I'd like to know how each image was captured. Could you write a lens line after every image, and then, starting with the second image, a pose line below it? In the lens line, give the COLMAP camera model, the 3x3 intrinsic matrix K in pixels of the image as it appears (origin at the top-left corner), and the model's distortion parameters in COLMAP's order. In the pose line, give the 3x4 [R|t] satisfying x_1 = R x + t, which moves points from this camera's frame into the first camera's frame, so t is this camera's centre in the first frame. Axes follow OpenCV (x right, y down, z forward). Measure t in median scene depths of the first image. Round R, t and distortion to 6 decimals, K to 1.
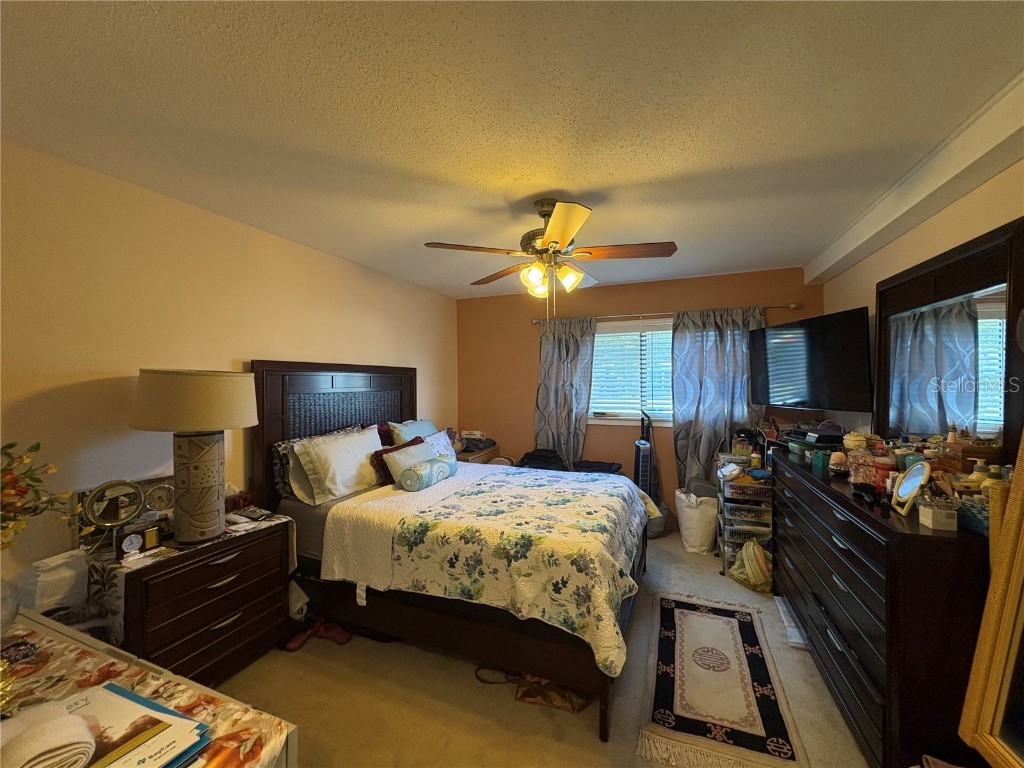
lens RADIAL K [[408.4, 0, 514.5], [0, 408.4, 384.8], [0, 0, 1]] dist [0.002419, 0.000080]
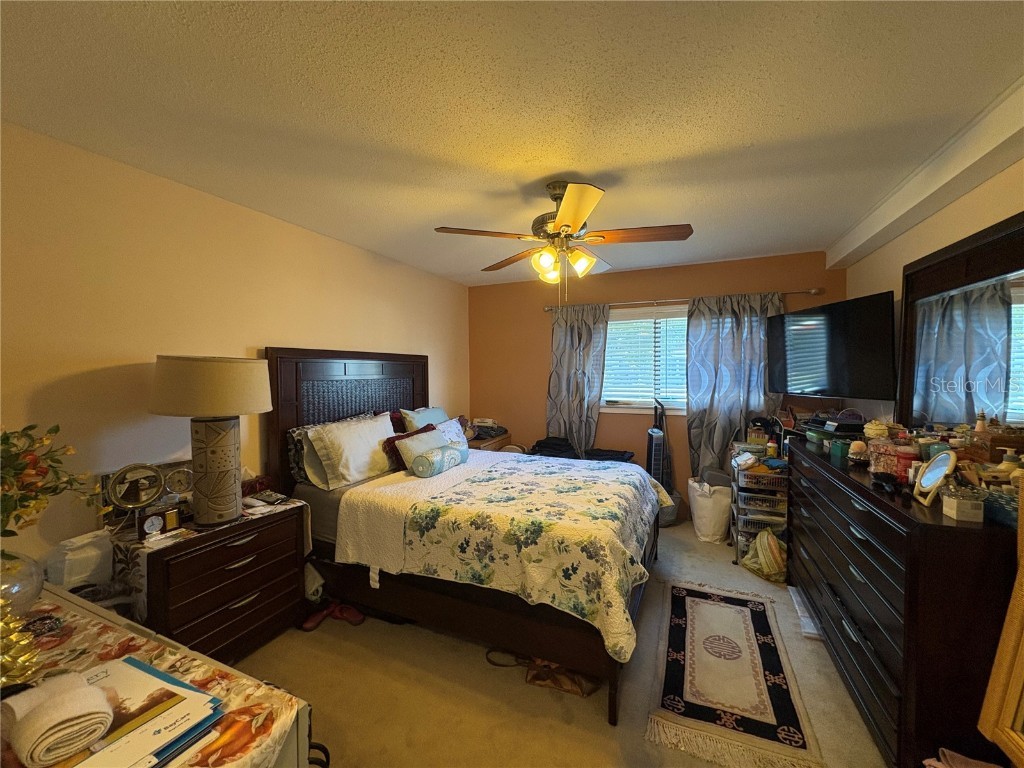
lens RADIAL K [[408.4, 0, 514.5], [0, 408.4, 384.9], [0, 0, 1]] dist [0.002419, 0.000080]
pose [[0.999526, 0.002147, -0.030711, 0.004136], [-0.001301, 0.999620, 0.027532, 0.004861], [0.030758, -0.027479, 0.999149, 0.006485]]
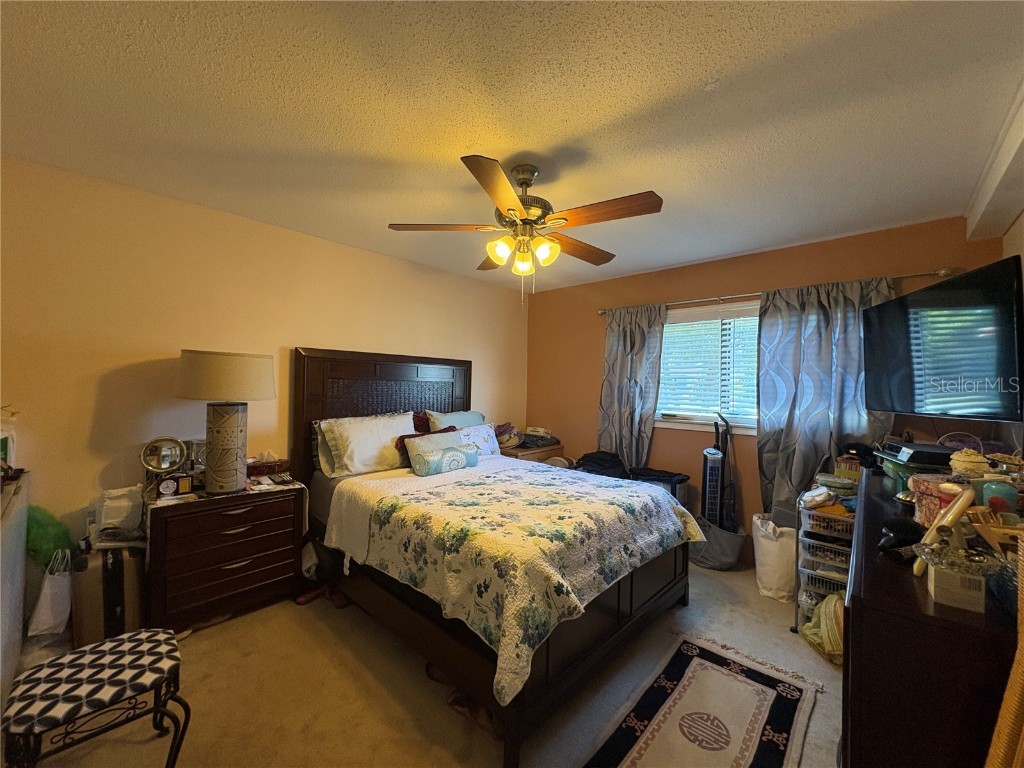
lens RADIAL K [[408.4, 0, 510.7], [0, 408.4, 385.1], [0, 0, 1]] dist [0.002419, 0.000080]
pose [[0.936649, 0.024998, -0.349376, 0.370550], [-0.028487, 0.999582, -0.004851, 0.038177], [0.349109, 0.014496, 0.936970, 0.140061]]
